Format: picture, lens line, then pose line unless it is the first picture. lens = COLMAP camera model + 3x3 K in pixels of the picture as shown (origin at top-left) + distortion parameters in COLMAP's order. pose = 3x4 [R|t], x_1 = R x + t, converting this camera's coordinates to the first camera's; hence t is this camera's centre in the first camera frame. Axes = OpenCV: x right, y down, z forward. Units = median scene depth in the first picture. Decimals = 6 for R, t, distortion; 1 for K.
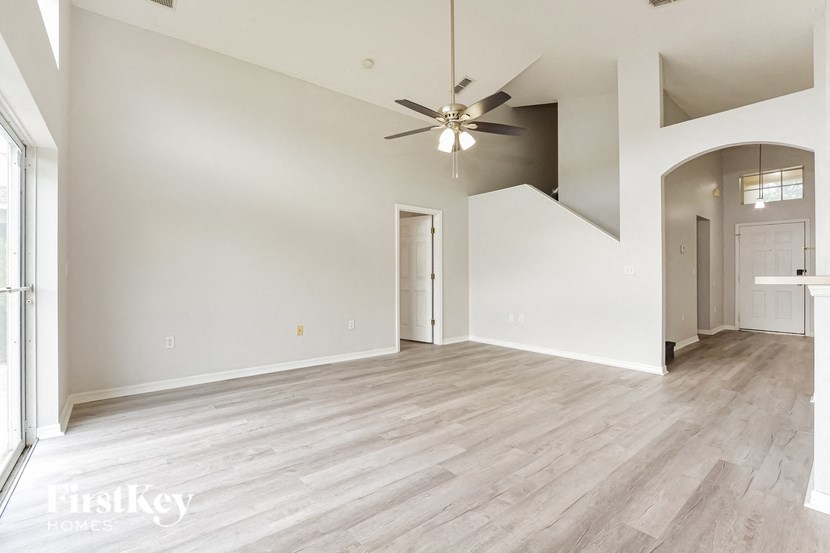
lens RADIAL K [[368.3, 0, 414.1], [0, 368.3, 274.0], [0, 0, 1]] dist [-0.002415, -0.000114]
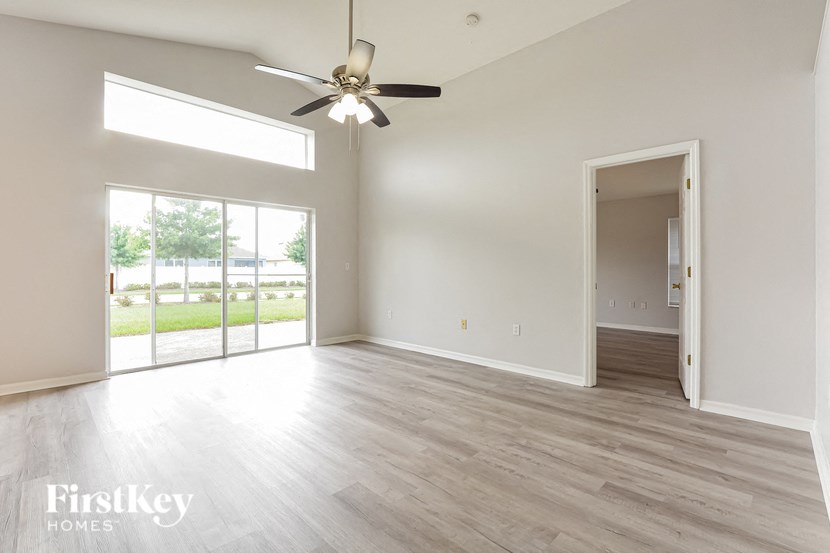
lens RADIAL K [[380.0, 0, 418.3], [0, 380.0, 272.0], [0, 0, 1]] dist [-0.004196, -0.000636]
pose [[0.112823, -0.001604, -0.993614, 0.948357], [0.001945, 0.999997, -0.001393, 0.014791], [0.993613, -0.001775, 0.112825, 1.011344]]
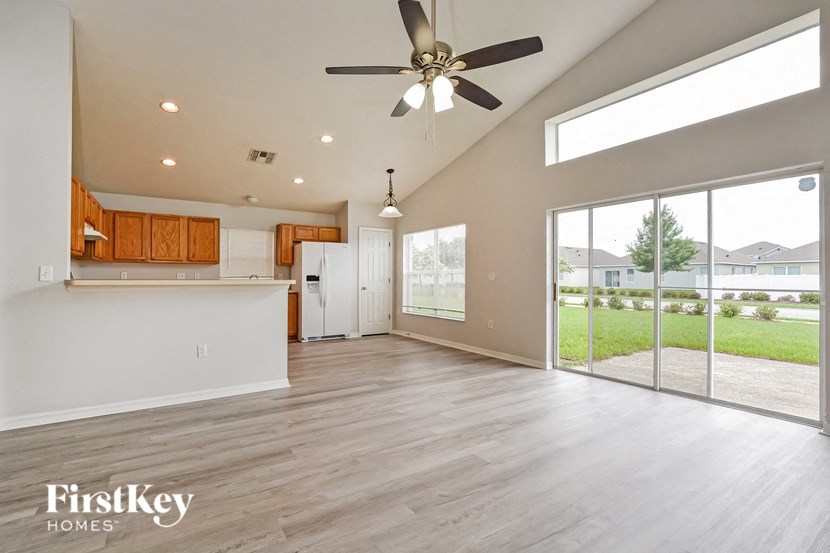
lens RADIAL K [[380.0, 0, 411.1], [0, 380.0, 279.4], [0, 0, 1]] dist [-0.004196, -0.000636]
pose [[-0.994014, -0.002882, 0.109212, 0.065168], [-0.002571, 0.999992, 0.002993, -0.002077], [-0.109220, 0.002695, -0.994014, 1.670920]]
